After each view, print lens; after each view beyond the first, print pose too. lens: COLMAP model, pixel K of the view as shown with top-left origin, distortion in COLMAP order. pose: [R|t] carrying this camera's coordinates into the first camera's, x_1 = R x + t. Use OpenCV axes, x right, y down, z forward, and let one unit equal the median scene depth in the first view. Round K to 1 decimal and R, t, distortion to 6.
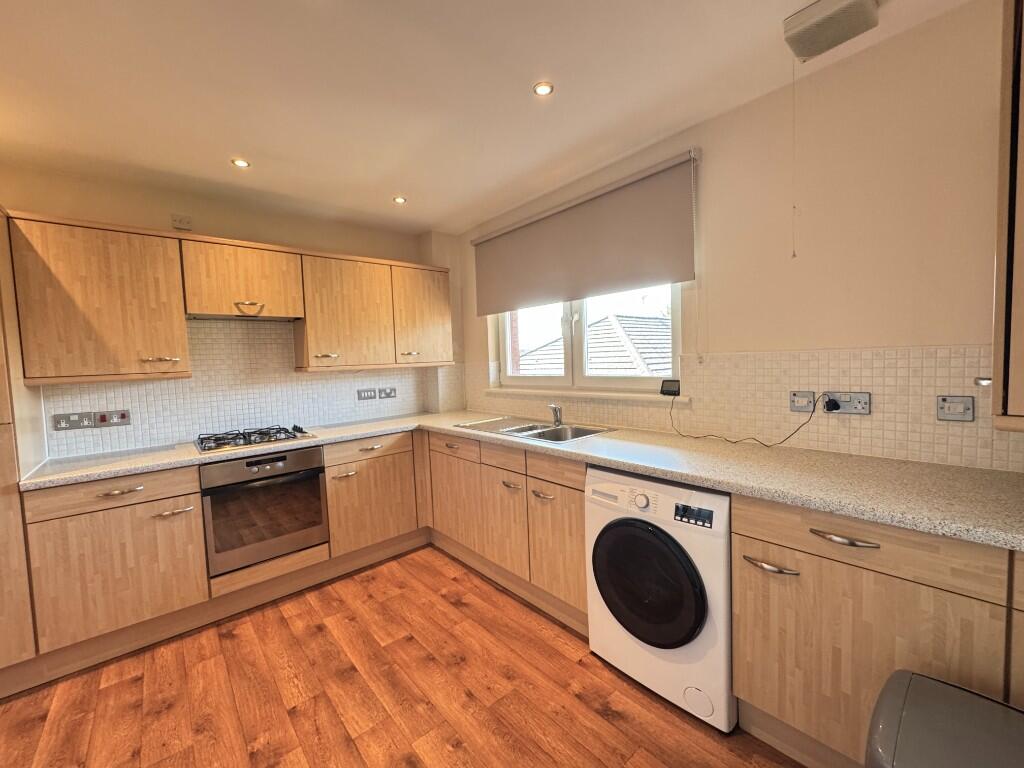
lens RADIAL K [[411.5, 0, 510.2], [0, 411.5, 382.2], [0, 0, 1]] dist [-0.003720, -0.000279]
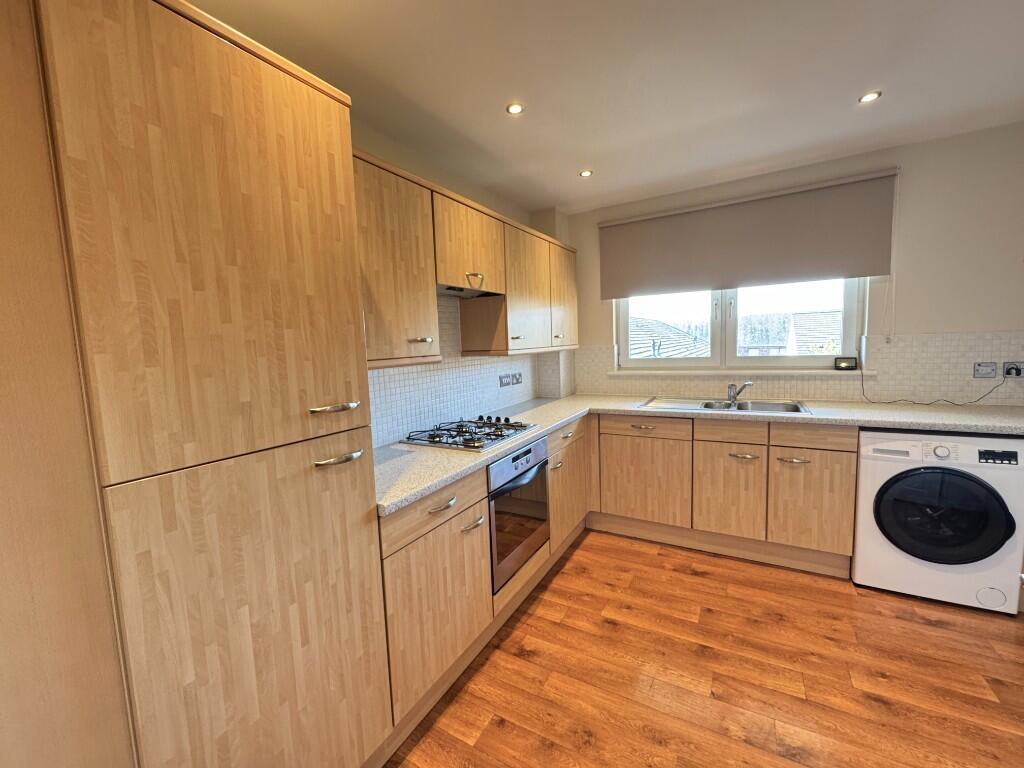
lens RADIAL K [[411.5, 0, 510.2], [0, 411.5, 382.2], [0, 0, 1]] dist [-0.003720, -0.000279]
pose [[0.946752, -0.032261, 0.320344, -0.951661], [0.023429, 0.999233, 0.031388, 0.006444], [-0.321111, -0.022211, 0.946781, 0.181346]]
